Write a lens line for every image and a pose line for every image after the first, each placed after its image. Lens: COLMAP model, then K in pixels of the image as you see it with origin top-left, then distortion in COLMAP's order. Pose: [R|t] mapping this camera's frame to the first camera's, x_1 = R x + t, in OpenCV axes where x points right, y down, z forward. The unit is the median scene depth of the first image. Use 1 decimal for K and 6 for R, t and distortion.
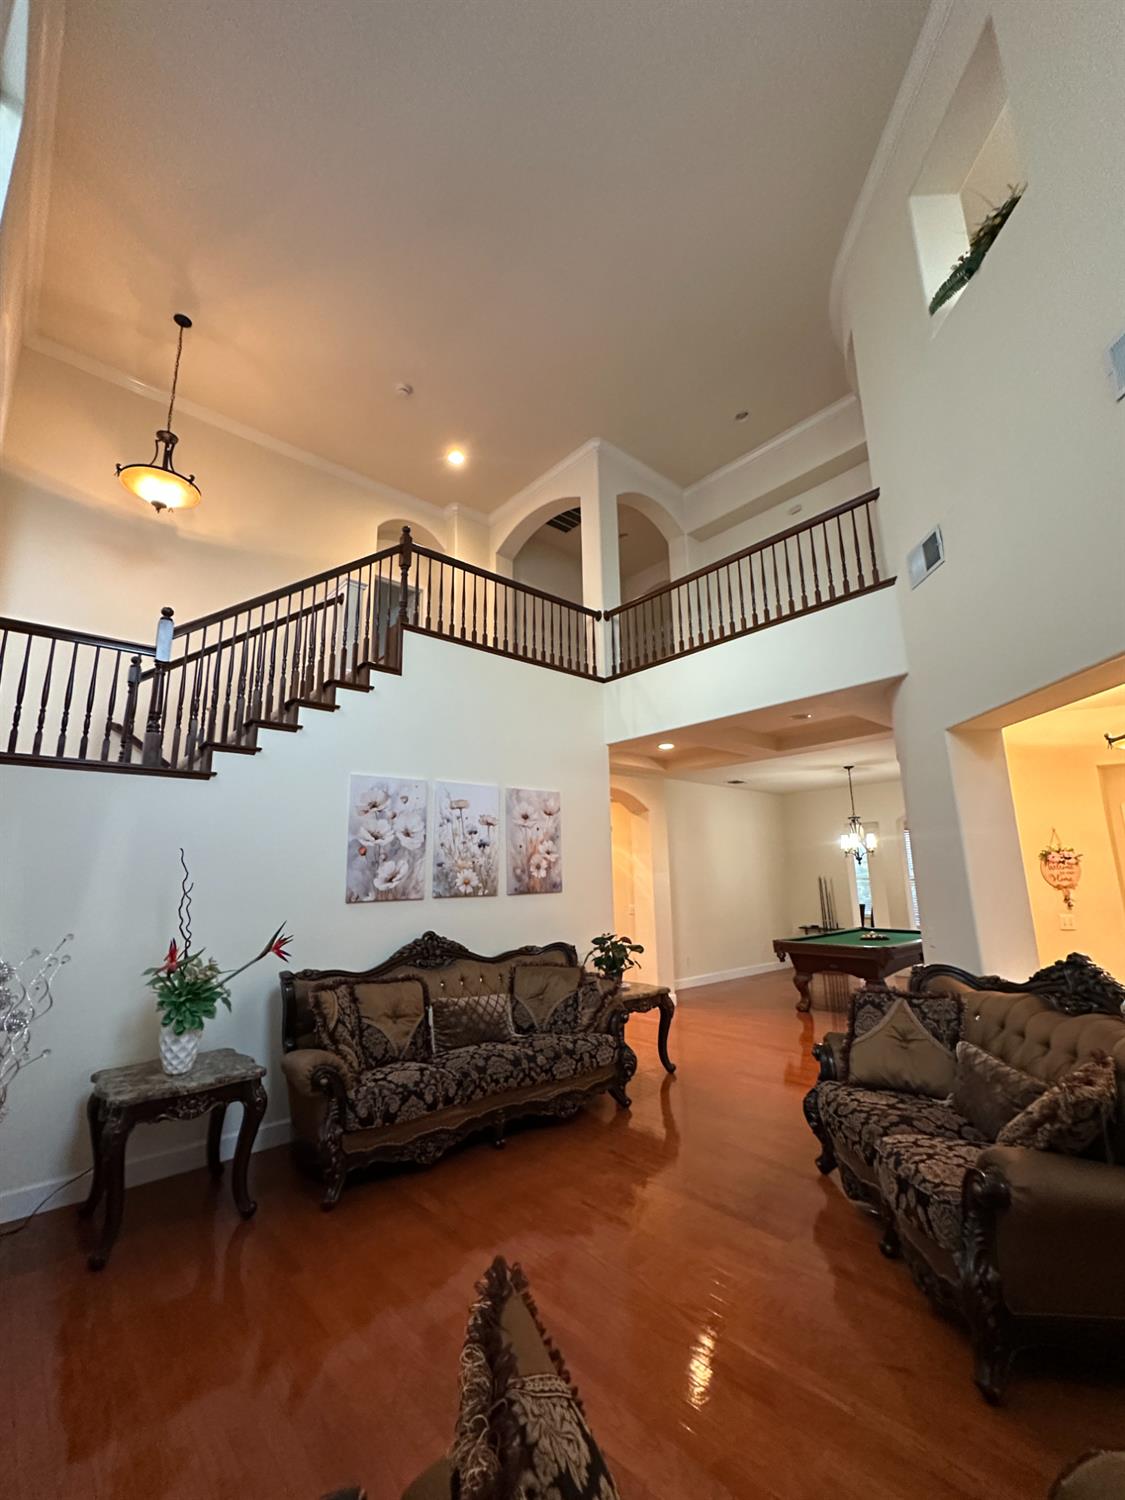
lens RADIAL K [[615.8, 0, 574.7], [0, 615.8, 752.2], [0, 0, 1]] dist [-0.007346, 0.000188]
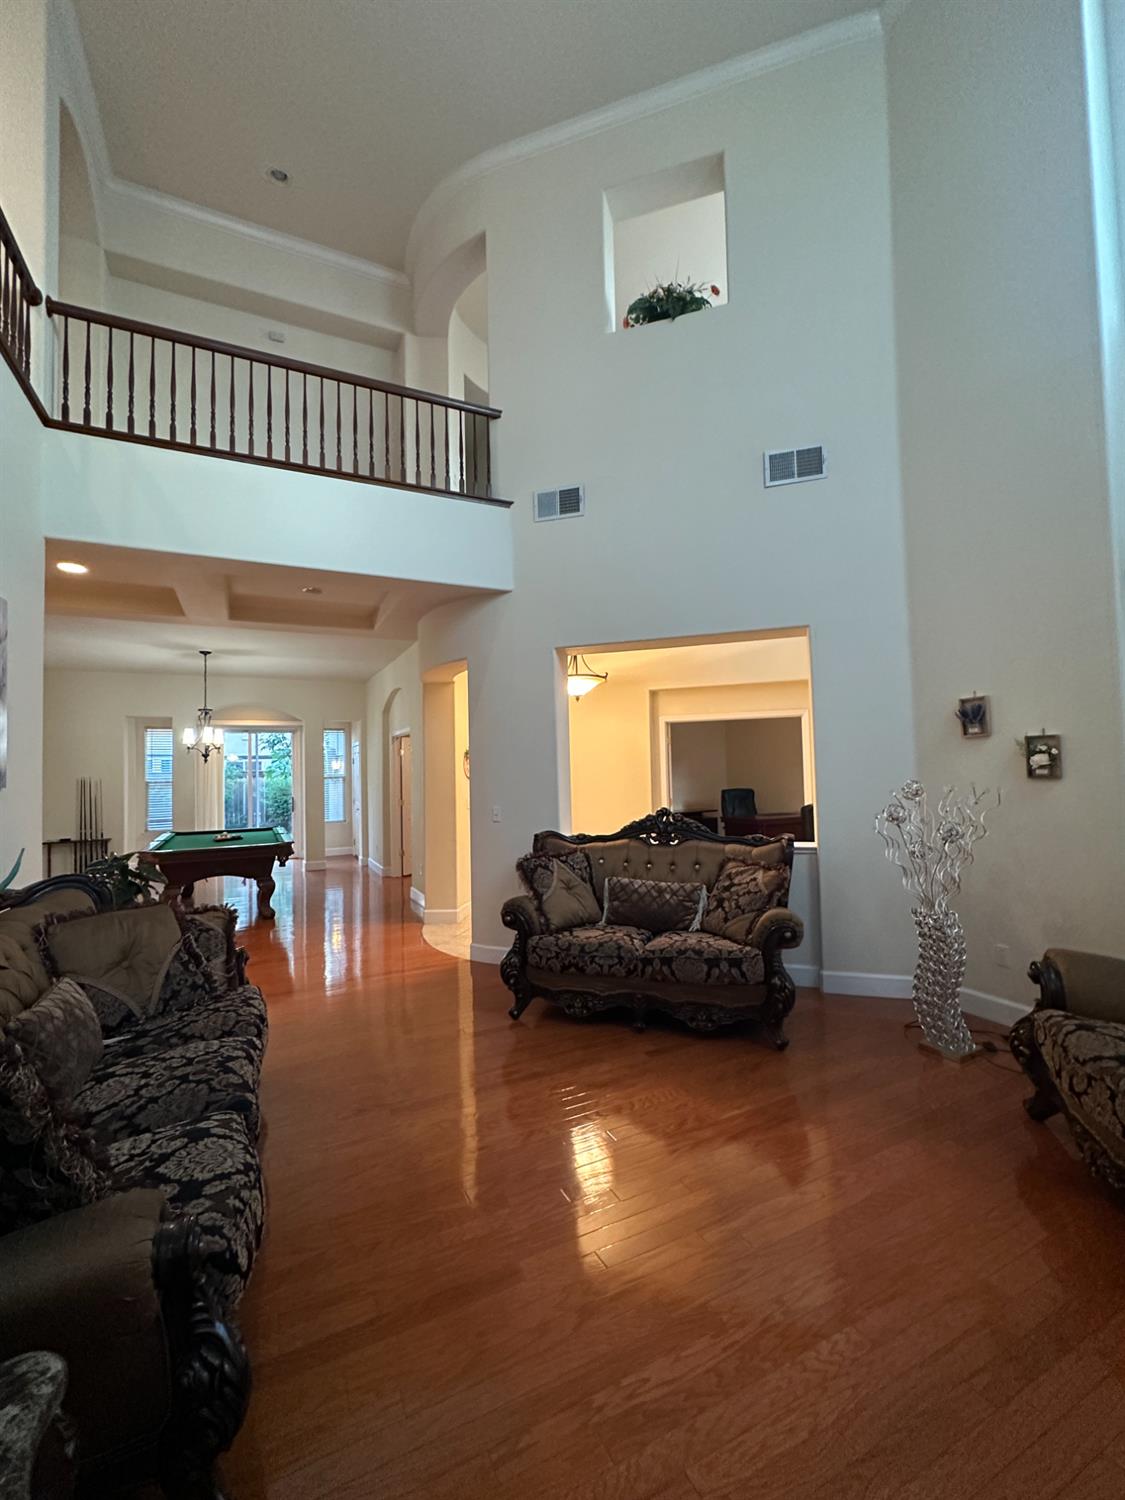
lens RADIAL K [[615.8, 0, 566.1], [0, 615.8, 746.5], [0, 0, 1]] dist [-0.007346, 0.000188]
pose [[0.281911, 0.046095, 0.958333, -0.565113], [-0.177936, 0.984029, 0.005012, 0.145244], [-0.942796, -0.171935, 0.285611, 0.568994]]
